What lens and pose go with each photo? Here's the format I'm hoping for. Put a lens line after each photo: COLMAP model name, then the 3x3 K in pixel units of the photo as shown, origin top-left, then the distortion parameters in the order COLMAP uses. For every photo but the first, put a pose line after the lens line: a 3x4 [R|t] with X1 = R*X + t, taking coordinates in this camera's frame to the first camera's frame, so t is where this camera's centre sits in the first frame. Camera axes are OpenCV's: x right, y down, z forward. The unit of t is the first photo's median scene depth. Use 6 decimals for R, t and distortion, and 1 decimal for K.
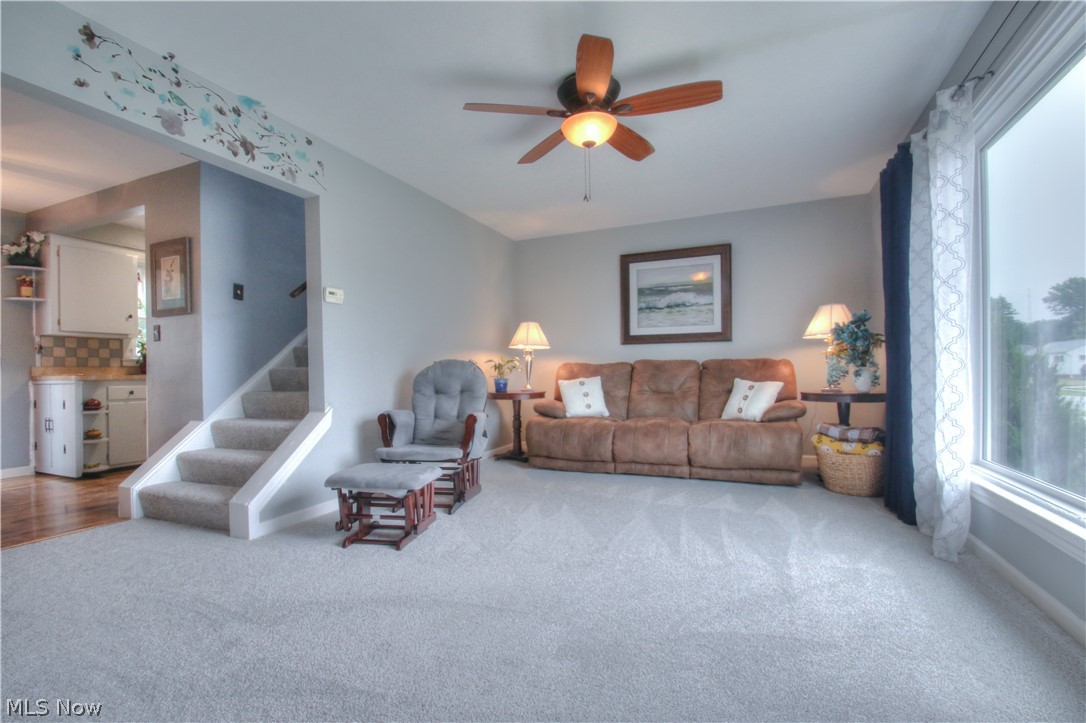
lens RADIAL K [[496.8, 0, 543.4], [0, 496.8, 377.7], [0, 0, 1]] dist [-0.004395, -0.001136]
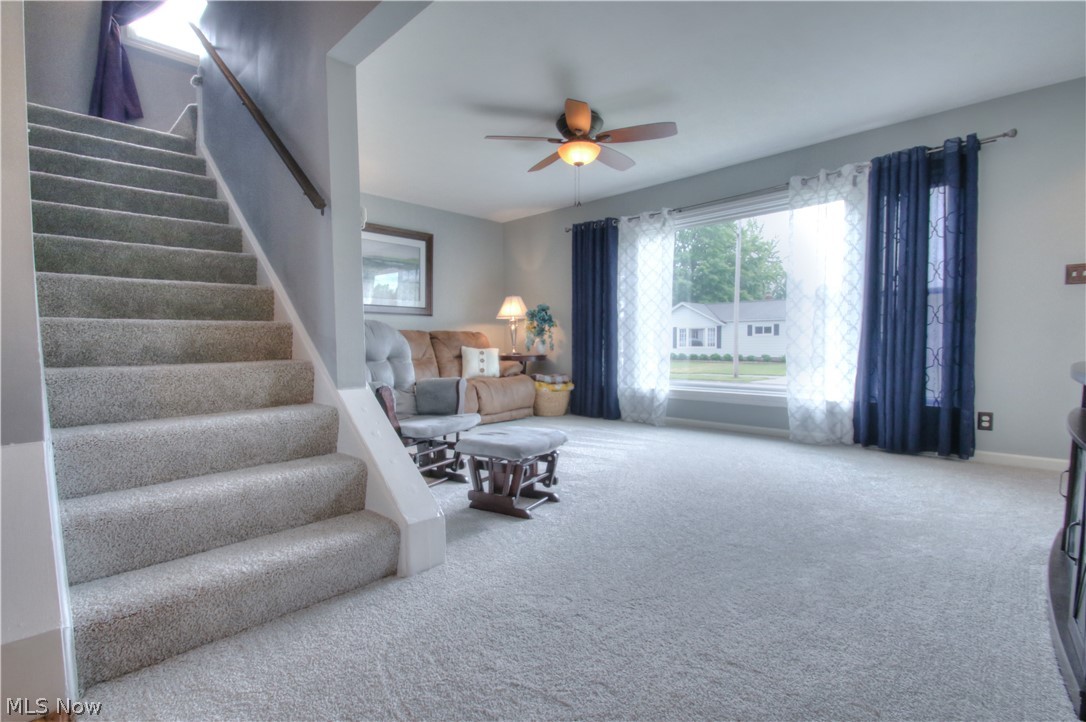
lens RADIAL K [[502.9, 0, 543.0], [0, 502.9, 361.0], [0, 0, 1]] dist [-0.001678, -0.000238]
pose [[0.330167, -0.026477, 0.943551, -0.979919], [0.004696, 0.999640, 0.026408, 0.007730], [-0.943911, -0.004288, 0.330173, 0.482897]]
